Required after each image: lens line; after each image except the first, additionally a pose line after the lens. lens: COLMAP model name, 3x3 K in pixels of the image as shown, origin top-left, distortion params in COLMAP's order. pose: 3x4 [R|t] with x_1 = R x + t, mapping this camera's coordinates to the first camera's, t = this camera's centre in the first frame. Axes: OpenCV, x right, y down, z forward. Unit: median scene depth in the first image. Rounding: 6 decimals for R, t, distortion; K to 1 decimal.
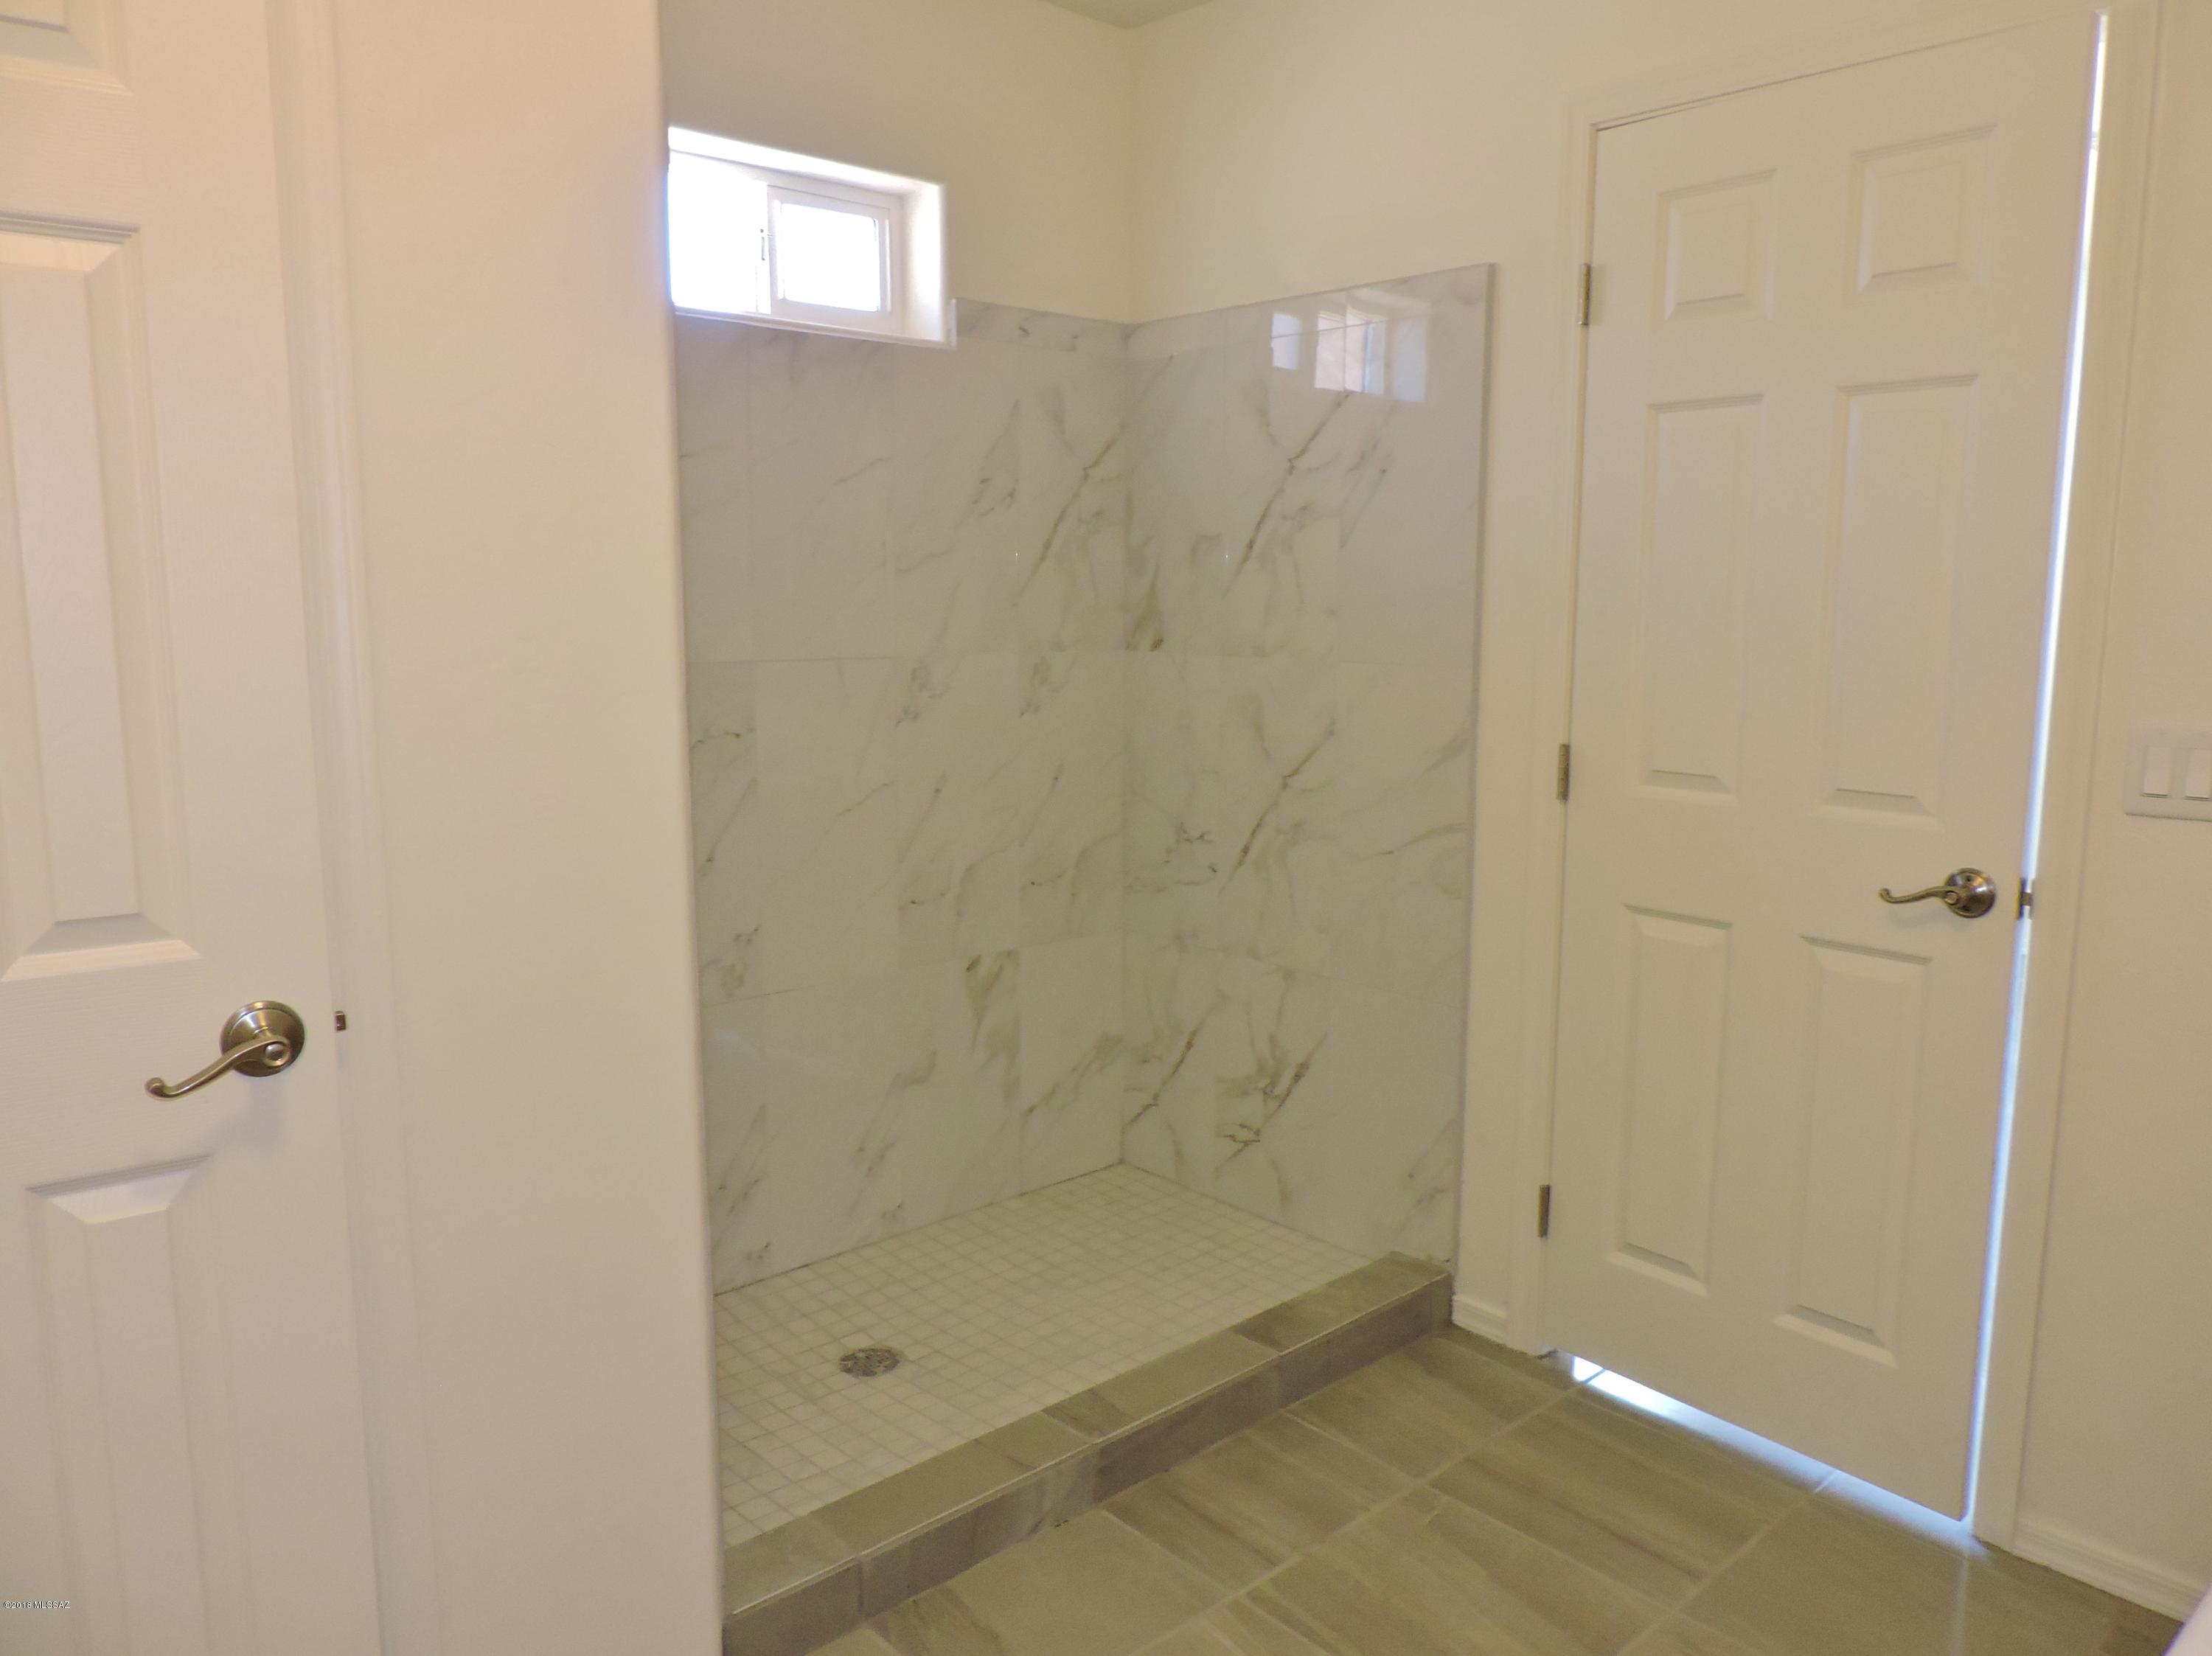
lens RADIAL K [[1602.4, 0, 1106.0], [0, 1602.4, 828.0], [0, 0, 1]] dist [-0.007598, 0.000441]
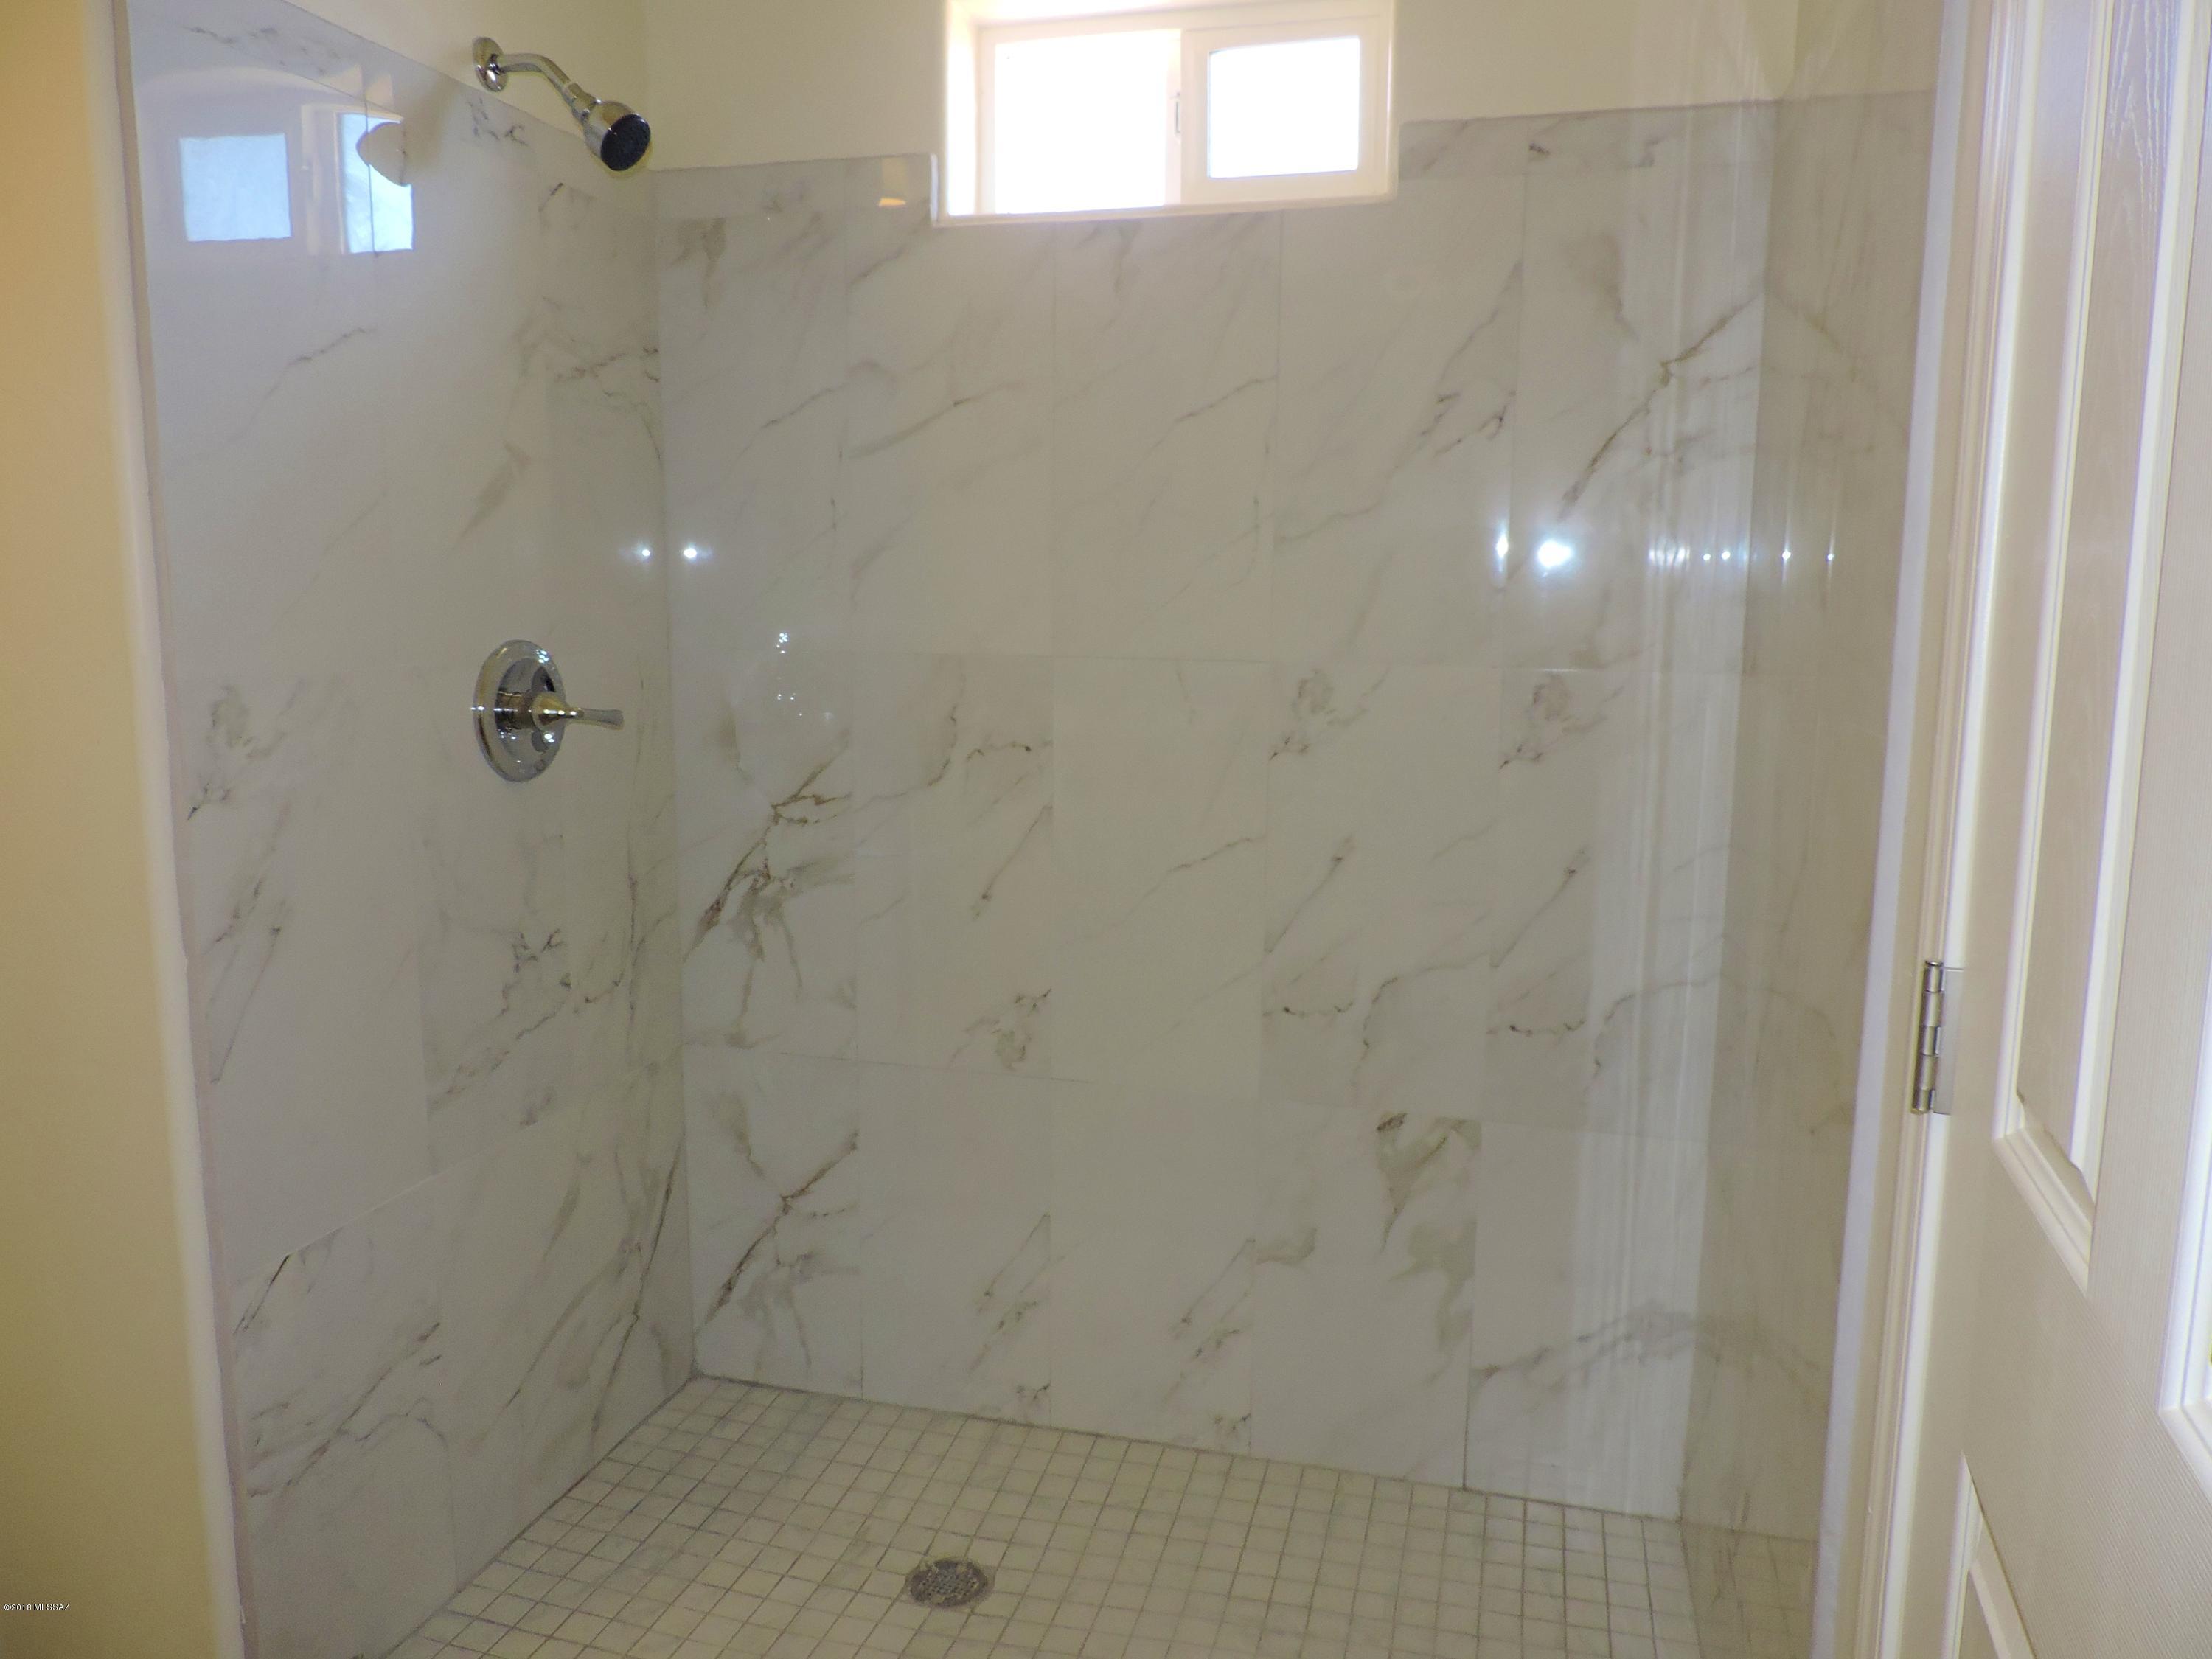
lens RADIAL K [[1602.4, 0, 1106.0], [0, 1602.4, 829.5], [0, 0, 1]] dist [-0.007598, 0.000441]
pose [[0.530932, 0.130287, -0.837339, 0.420138], [-0.132159, 0.988750, 0.070048, -0.071775], [0.837046, 0.073471, 0.542178, 0.548969]]
